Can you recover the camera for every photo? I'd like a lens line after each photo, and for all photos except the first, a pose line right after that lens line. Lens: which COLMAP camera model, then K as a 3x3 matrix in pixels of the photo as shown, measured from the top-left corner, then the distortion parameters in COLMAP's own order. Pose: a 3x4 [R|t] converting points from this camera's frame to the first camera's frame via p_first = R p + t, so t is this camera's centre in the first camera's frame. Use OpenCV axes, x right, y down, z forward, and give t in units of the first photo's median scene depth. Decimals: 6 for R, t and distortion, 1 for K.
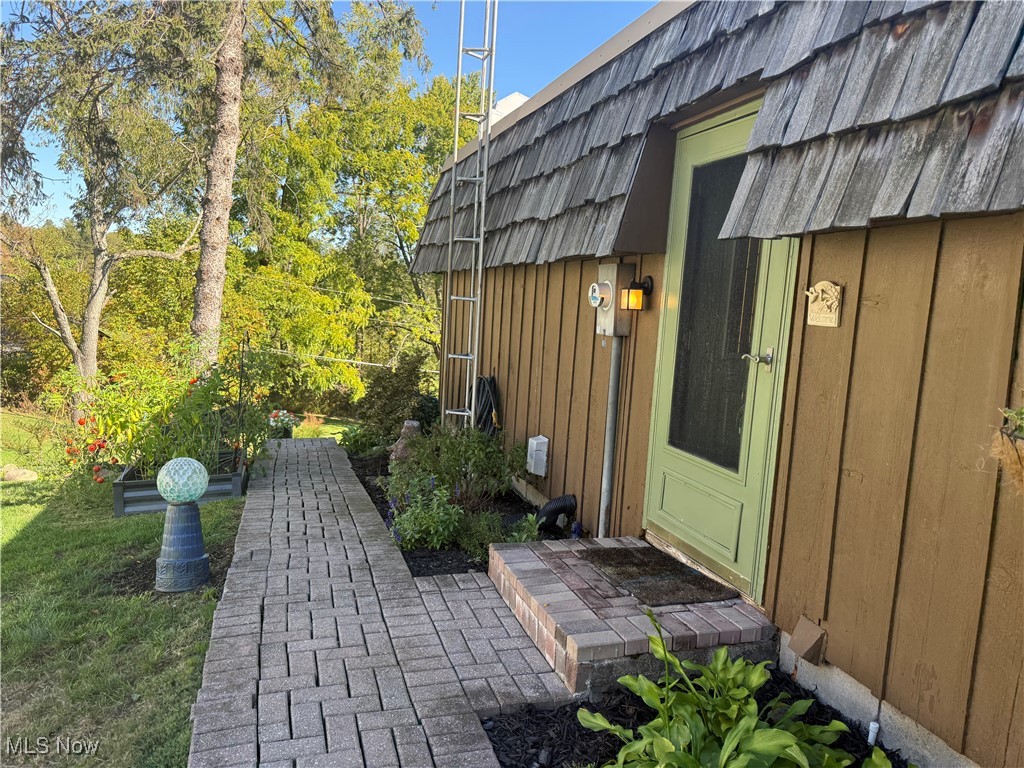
lens RADIAL K [[711.0, 0, 512.6], [0, 711.0, 384.5], [0, 0, 1]] dist [0.055420, -0.011633]
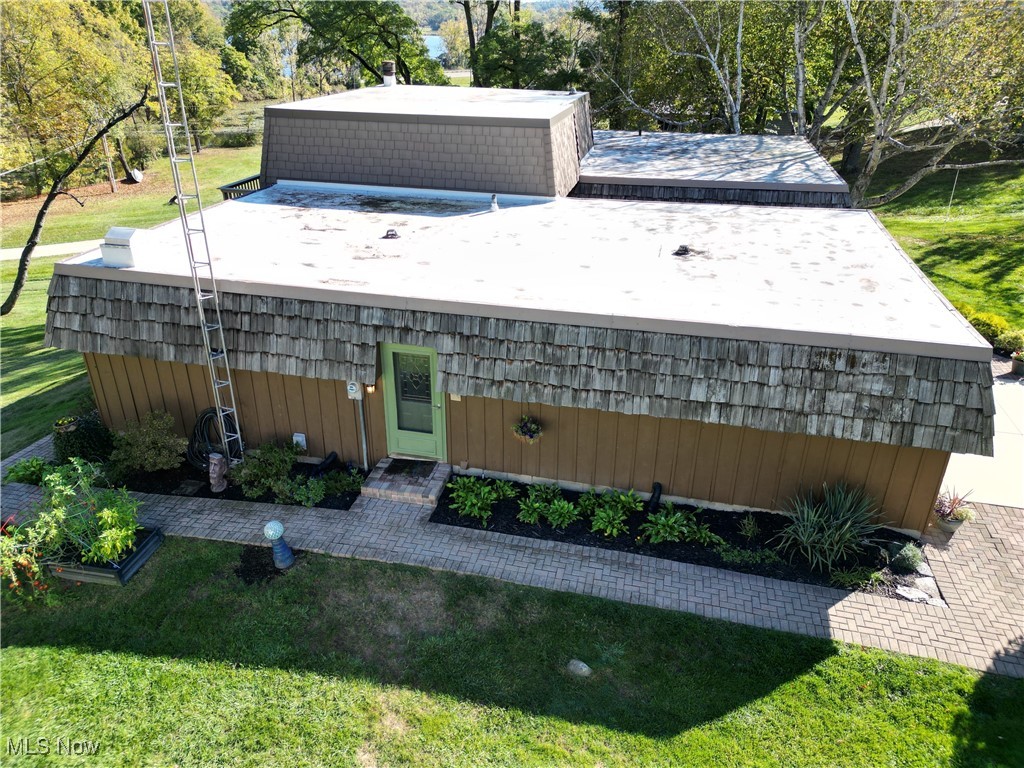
lens RADIAL K [[720.7, 0, 516.2], [0, 720.7, 383.1], [0, 0, 1]] dist [-0.000841, -0.003139]
pose [[0.515506, -0.431326, 0.740413, -2.075431], [0.129625, 0.893384, 0.430188, -1.634119], [-0.847025, -0.125789, 0.516456, -1.222612]]
